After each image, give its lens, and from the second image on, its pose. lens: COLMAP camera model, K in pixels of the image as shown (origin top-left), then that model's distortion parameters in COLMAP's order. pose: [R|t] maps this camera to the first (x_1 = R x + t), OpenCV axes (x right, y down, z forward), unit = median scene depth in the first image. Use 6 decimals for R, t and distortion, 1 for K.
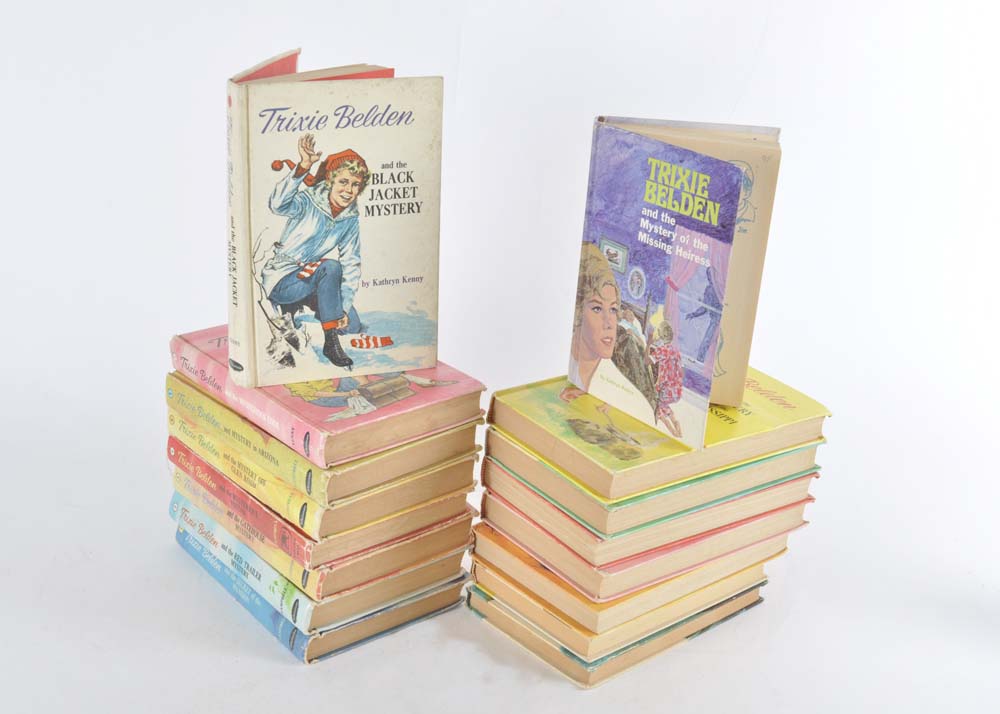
lens RADIAL K [[1418.5, 0, 503.7], [0, 1418.5, 355.5], [0, 0, 1]] dist [0.010906, 0.000000]
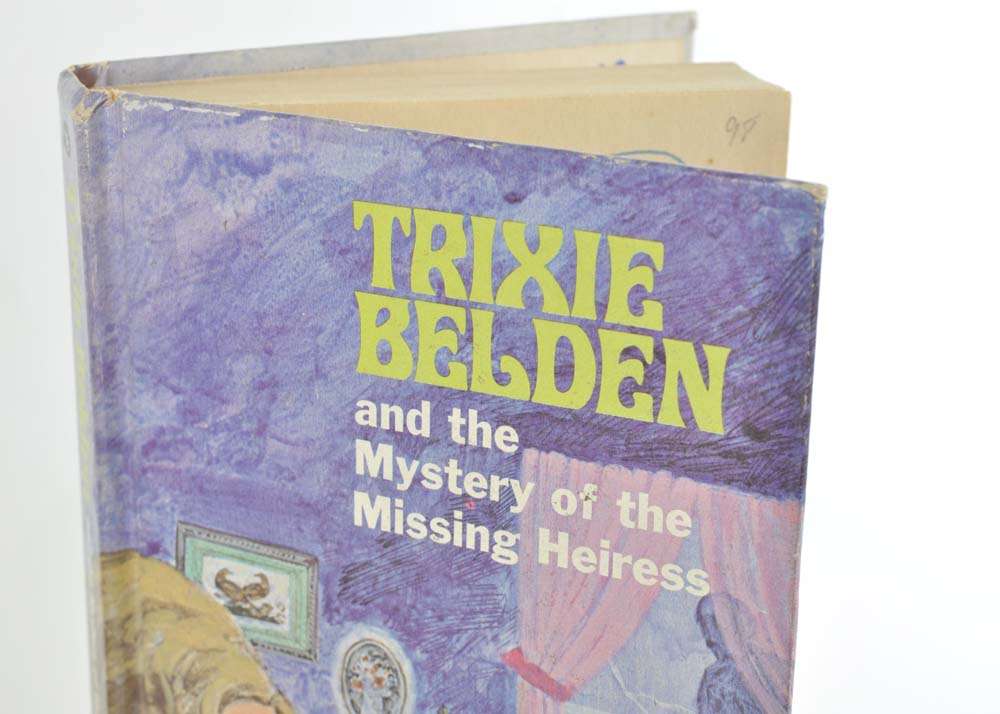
lens RADIAL K [[2248.0, 0, 499.4], [0, 2248.0, 357.5], [0, 0, 1]] dist [0.077946, 0.000000]
pose [[0.907415, -0.200466, 0.369339, -0.023893], [0.206986, 0.978089, 0.022339, -0.114223], [-0.365724, 0.056177, 0.929026, 0.616559]]
